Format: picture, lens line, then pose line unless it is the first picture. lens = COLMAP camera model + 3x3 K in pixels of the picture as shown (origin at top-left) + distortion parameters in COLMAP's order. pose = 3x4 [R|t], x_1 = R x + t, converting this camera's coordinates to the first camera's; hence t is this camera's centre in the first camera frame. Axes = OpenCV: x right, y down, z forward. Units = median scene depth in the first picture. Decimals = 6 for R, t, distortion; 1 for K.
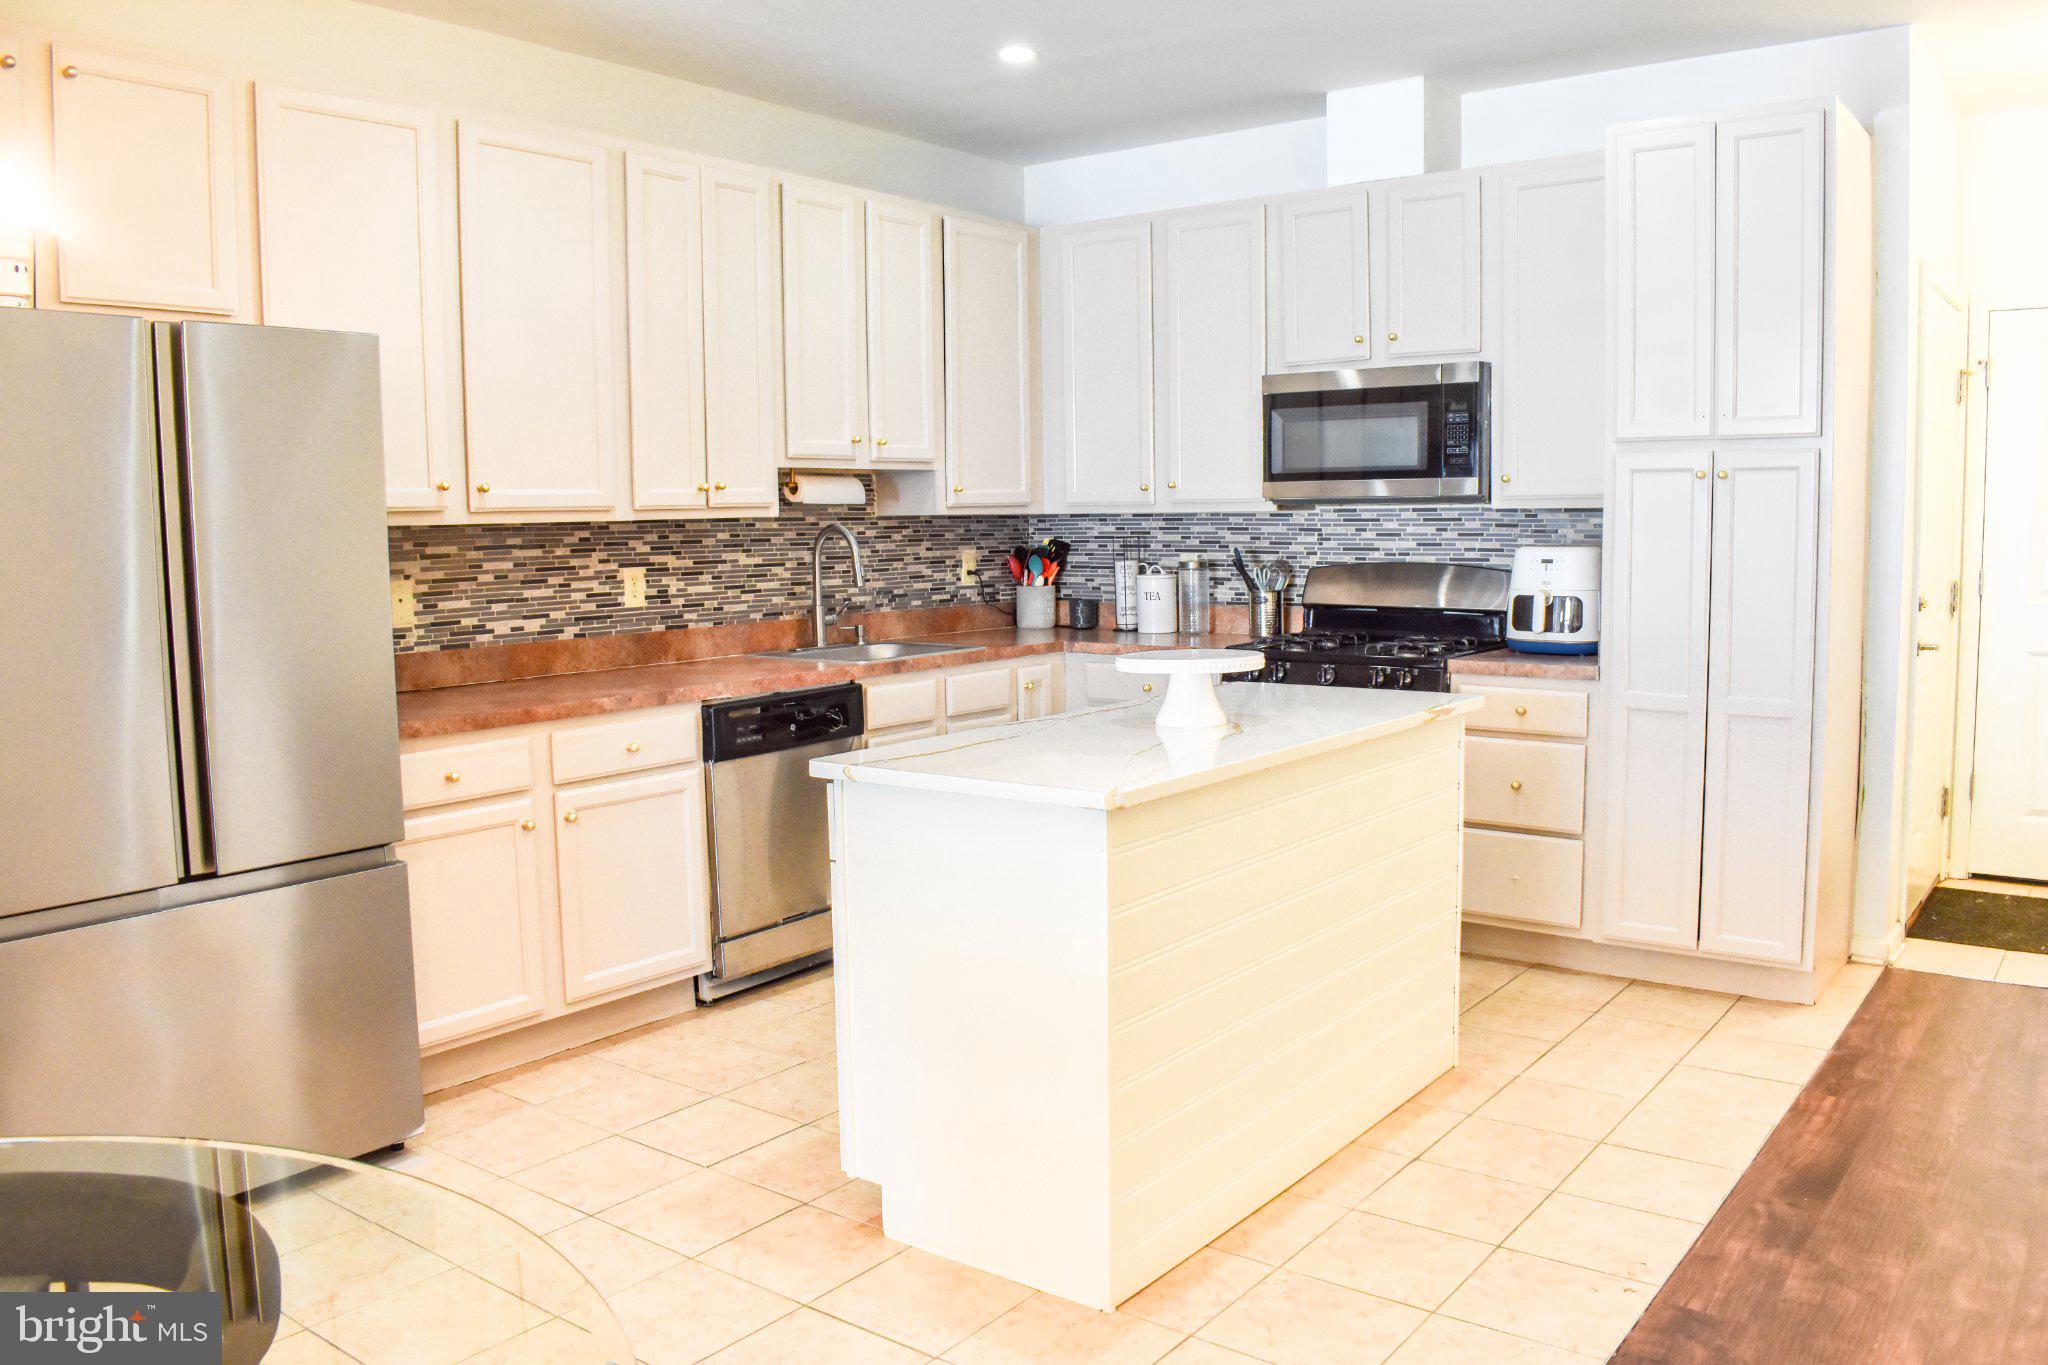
lens RADIAL K [[1703.9, 0, 1027.8], [0, 1703.9, 678.0], [0, 0, 1]] dist [-0.004691, -0.005296]
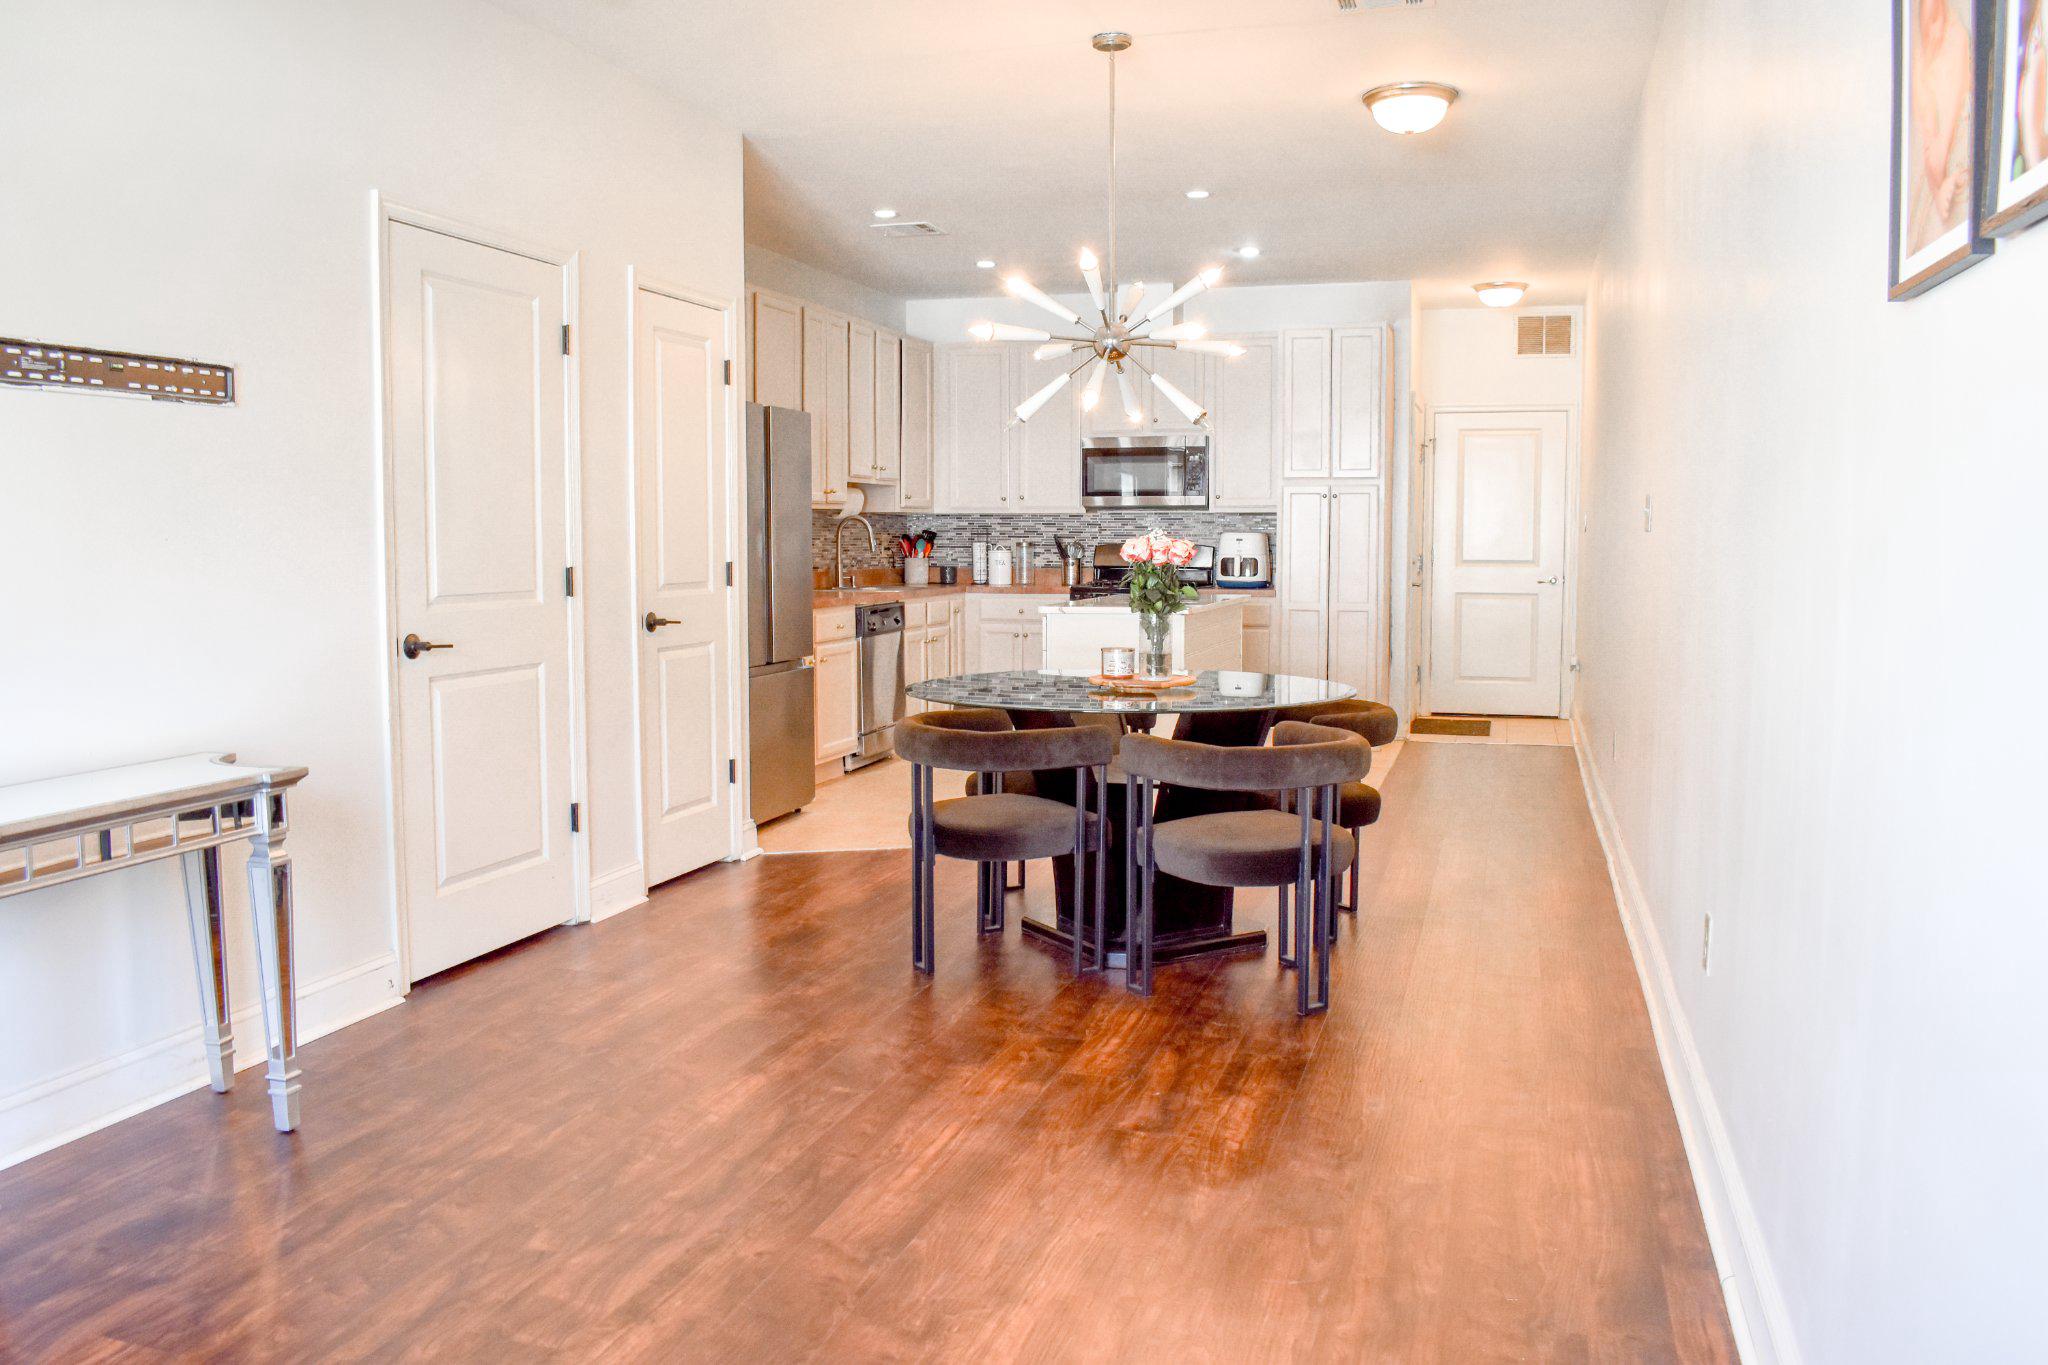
lens RADIAL K [[1703.9, 0, 1028.7], [0, 1703.9, 677.5], [0, 0, 1]] dist [-0.004691, -0.005296]
pose [[0.932936, -0.013113, 0.359804, -0.537719], [0.021000, 0.999617, -0.018019, 0.102619], [-0.359430, 0.024367, 0.932854, -0.627040]]
